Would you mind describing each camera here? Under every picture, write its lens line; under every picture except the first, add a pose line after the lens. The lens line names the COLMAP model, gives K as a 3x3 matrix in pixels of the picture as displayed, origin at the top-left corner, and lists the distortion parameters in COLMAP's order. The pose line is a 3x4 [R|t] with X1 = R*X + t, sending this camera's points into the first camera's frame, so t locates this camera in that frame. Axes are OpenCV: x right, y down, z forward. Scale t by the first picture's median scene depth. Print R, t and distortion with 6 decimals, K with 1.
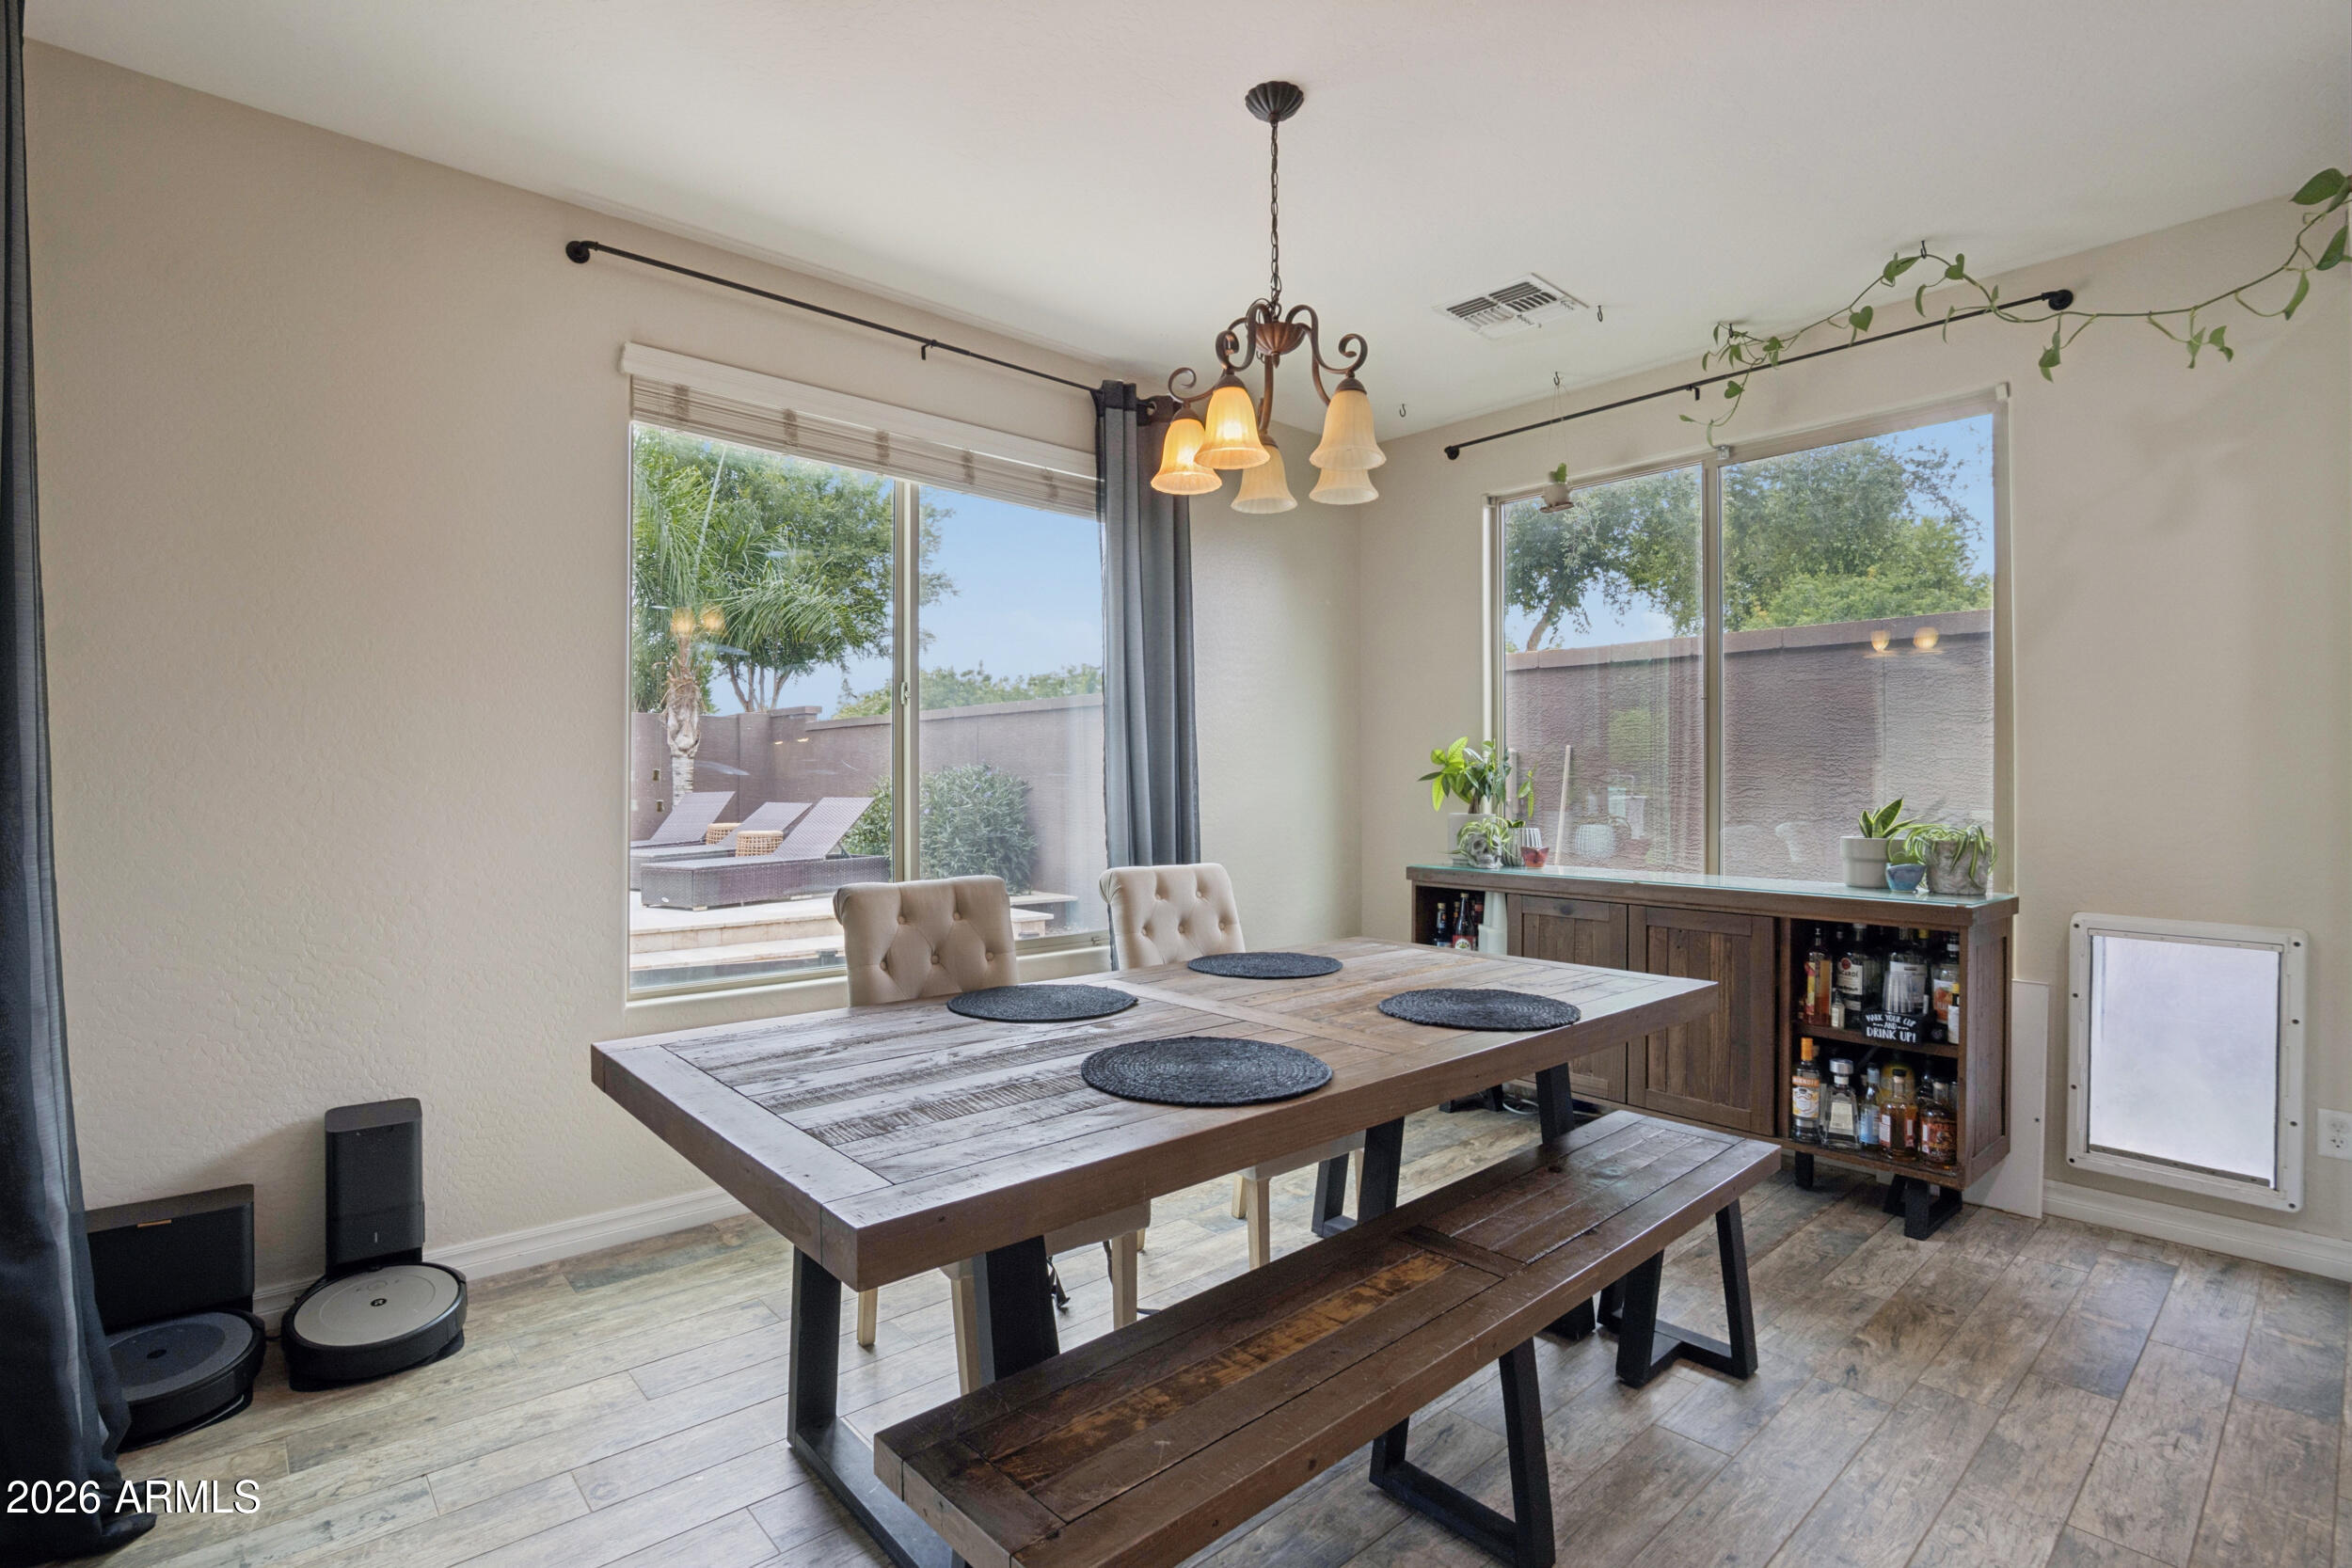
lens RADIAL K [[1105.3, 0, 1163.7], [0, 1105.3, 774.1], [0, 0, 1]] dist [-0.037885, 0.006462]
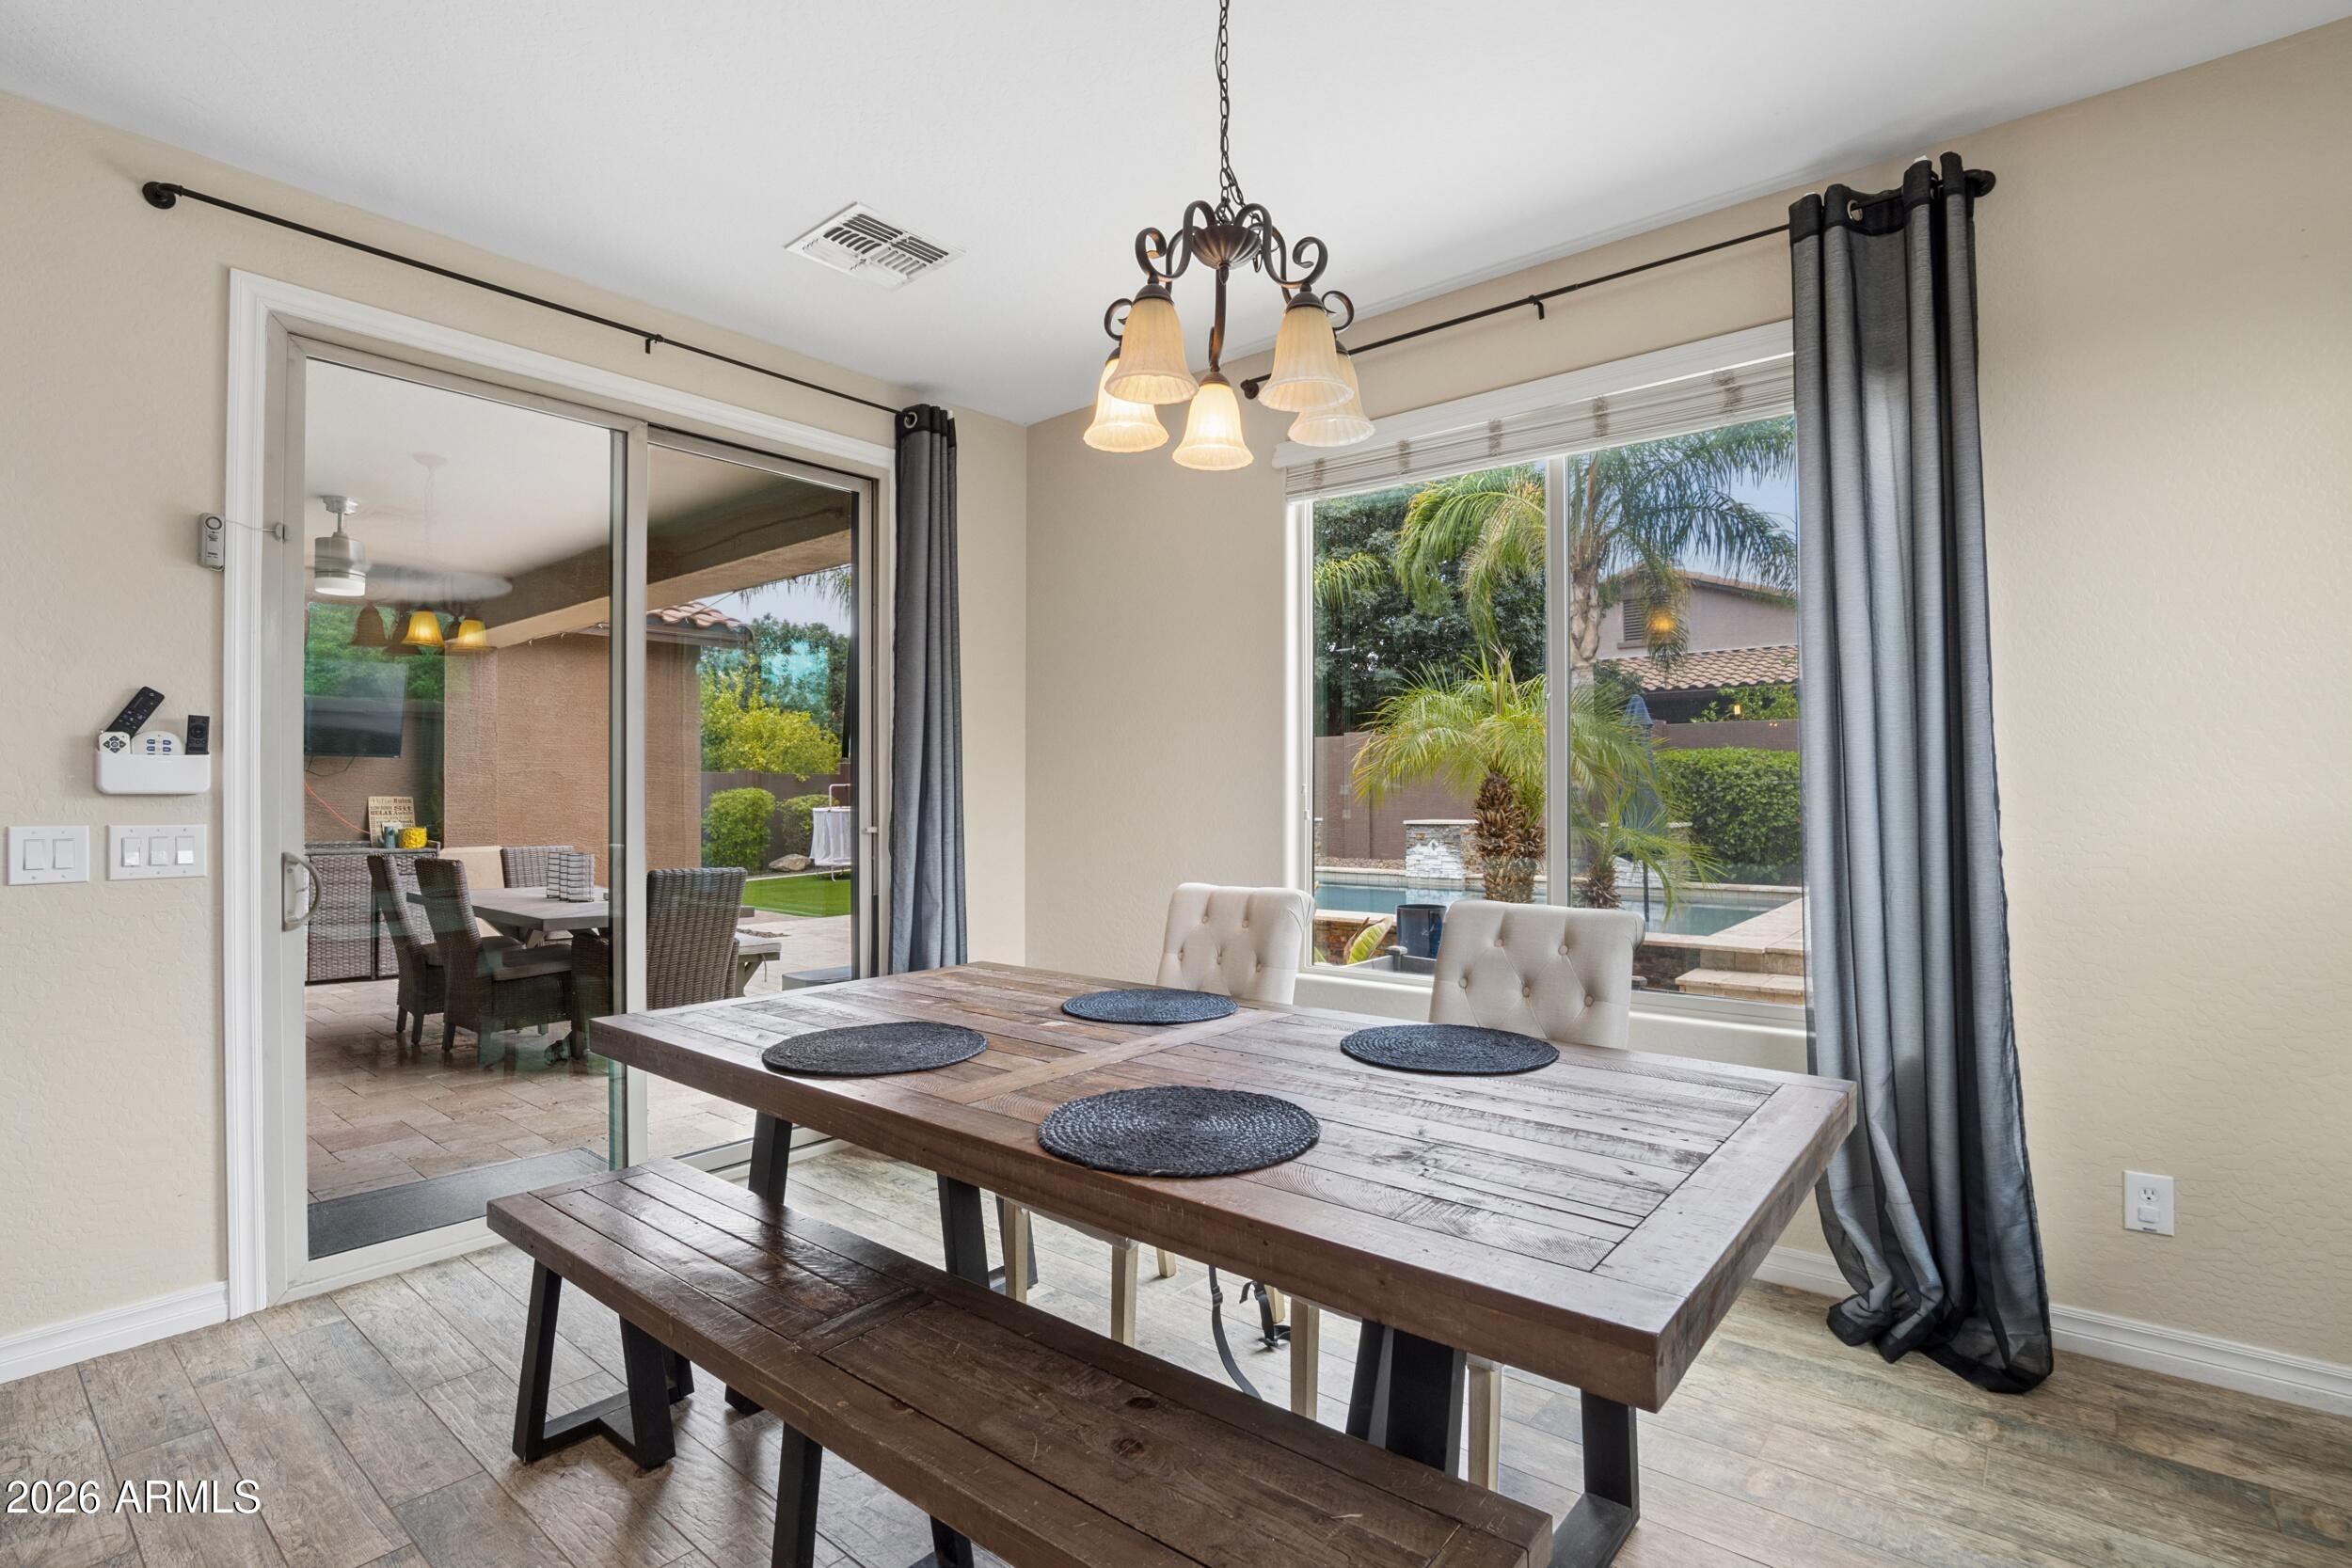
lens RADIAL K [[1105.3, 0, 1185.2], [0, 1105.3, 788.1], [0, 0, 1]] dist [-0.037885, 0.006462]
pose [[0.162799, -0.009677, -0.986612, 0.745145], [0.012619, 0.999891, -0.007725, 0.007378], [0.986579, -0.011192, 0.162904, 0.698778]]
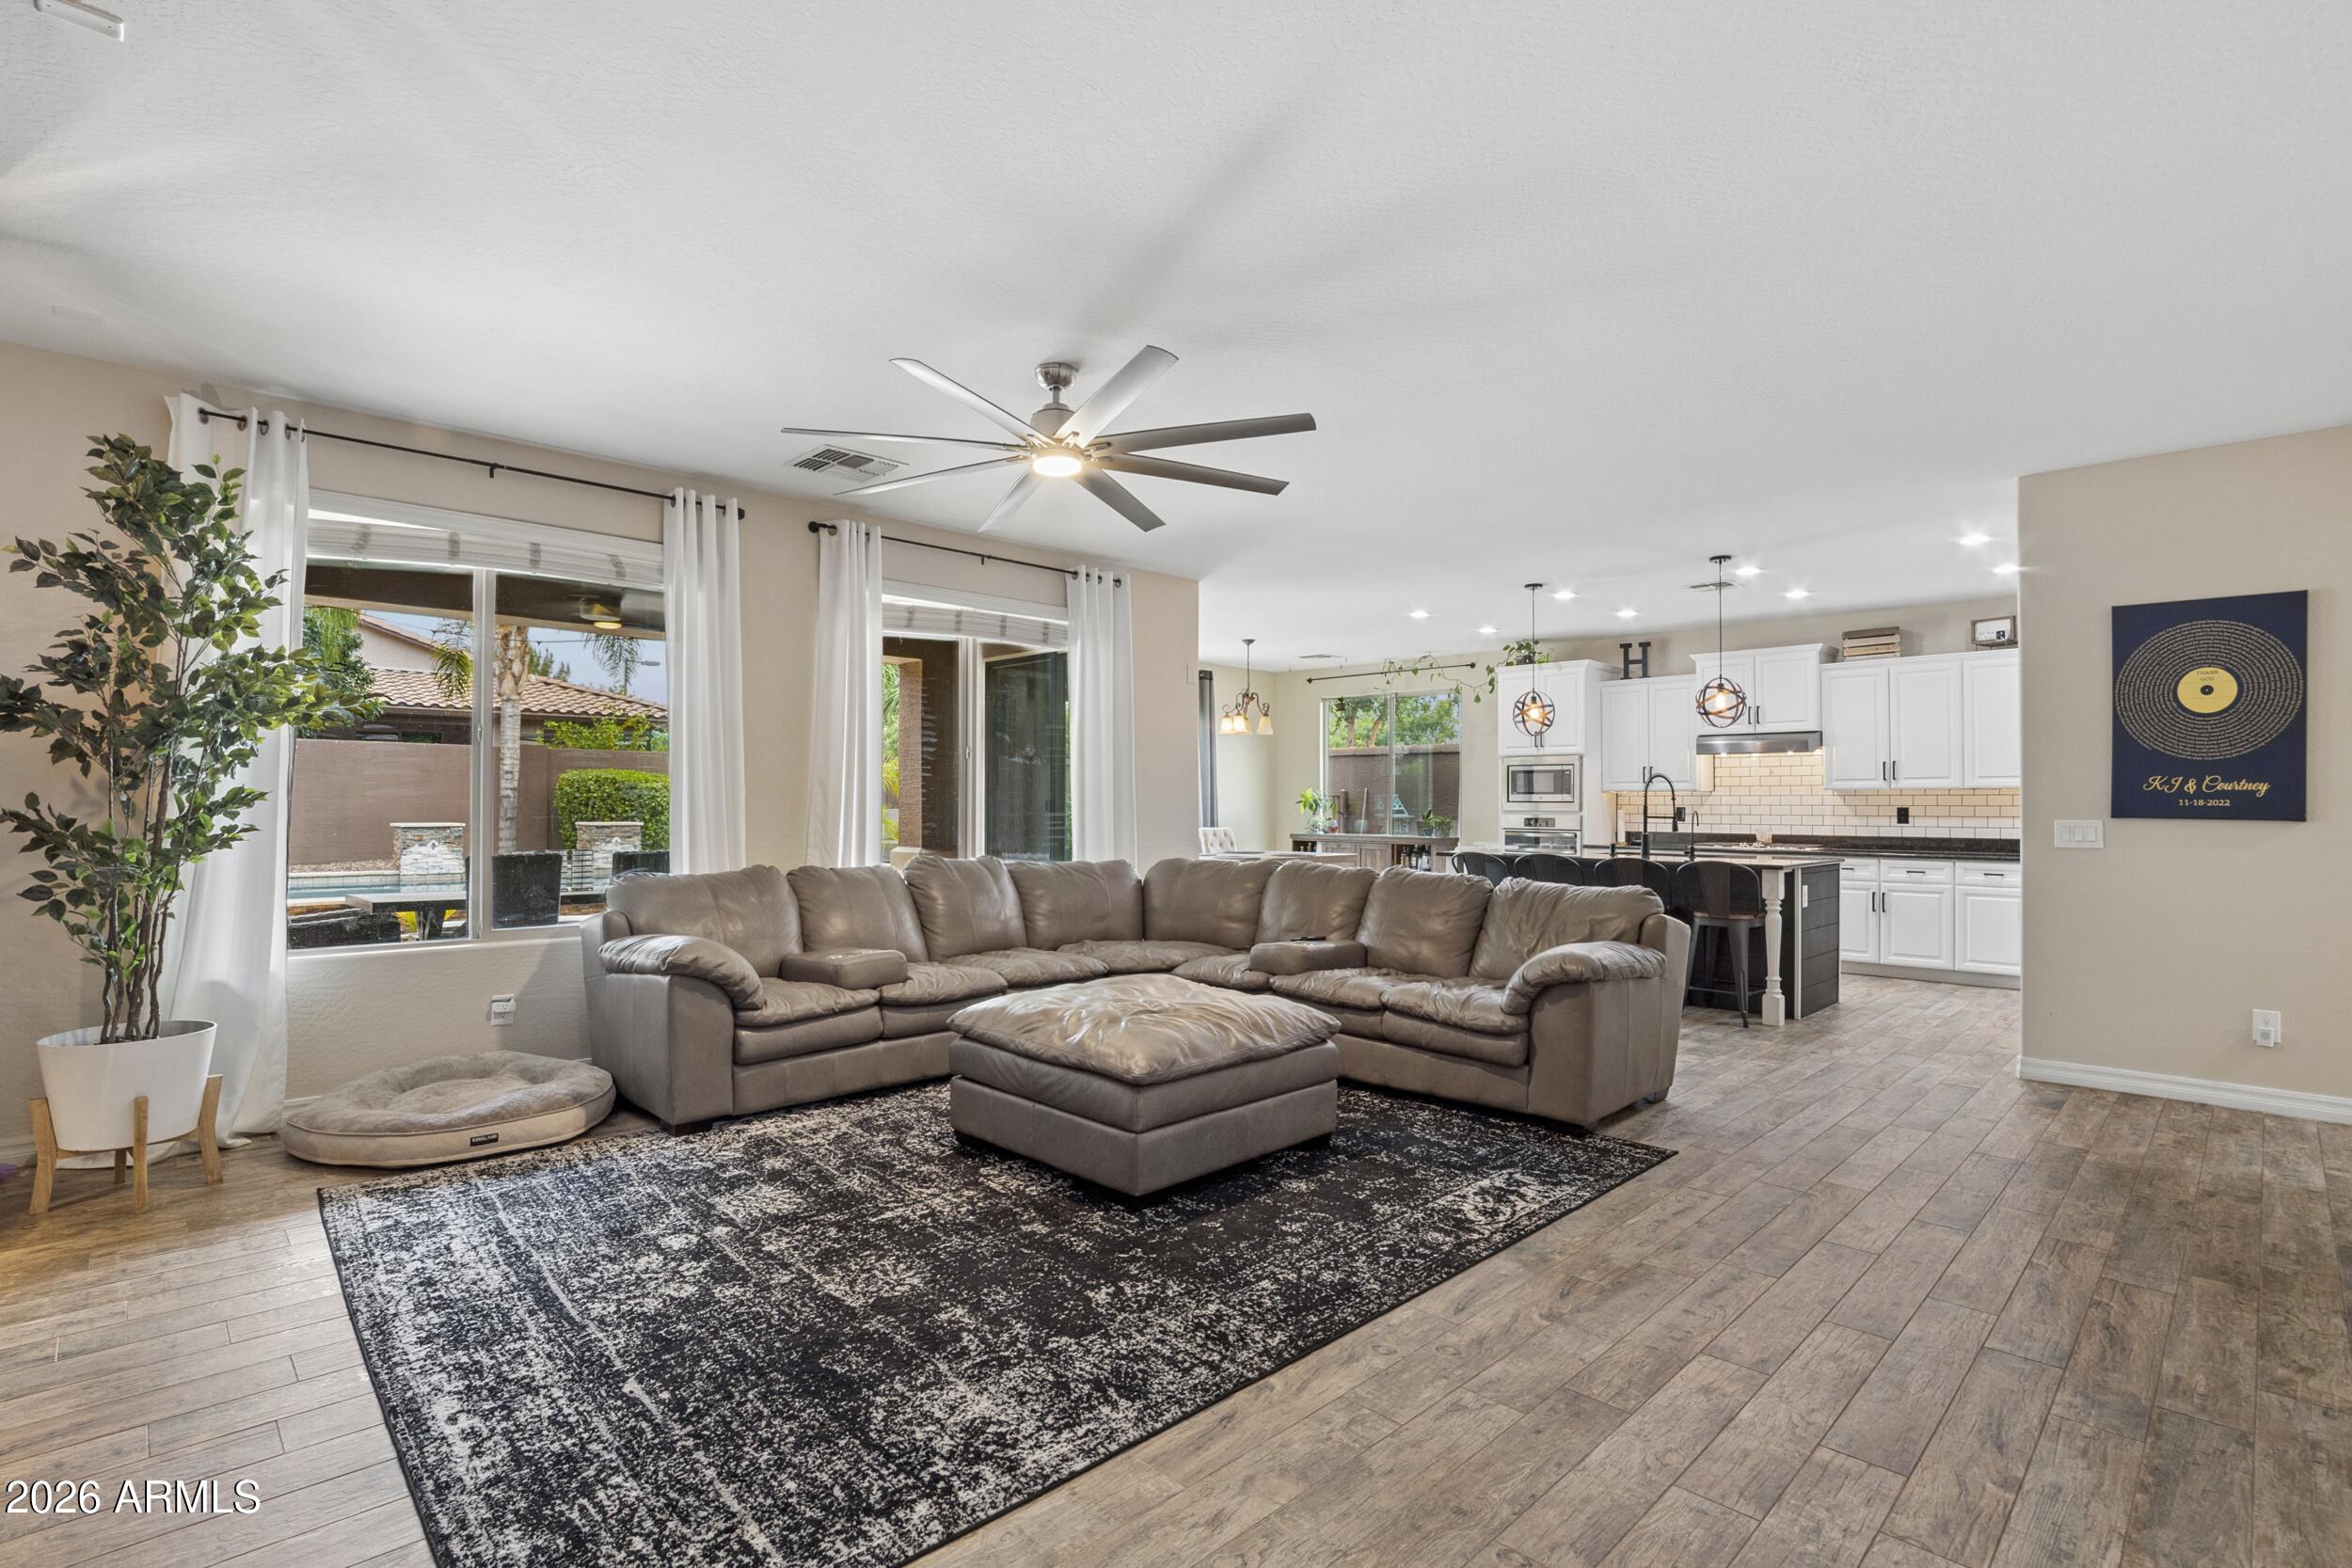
lens RADIAL K [[1105.3, 0, 1166.9], [0, 1105.3, 775.4], [0, 0, 1]] dist [-0.037885, 0.006462]
pose [[0.998805, 0.003520, 0.048752, -0.346745], [-0.002640, 0.999833, -0.018101, -0.021201], [-0.048807, 0.017950, 0.998647, -2.676817]]
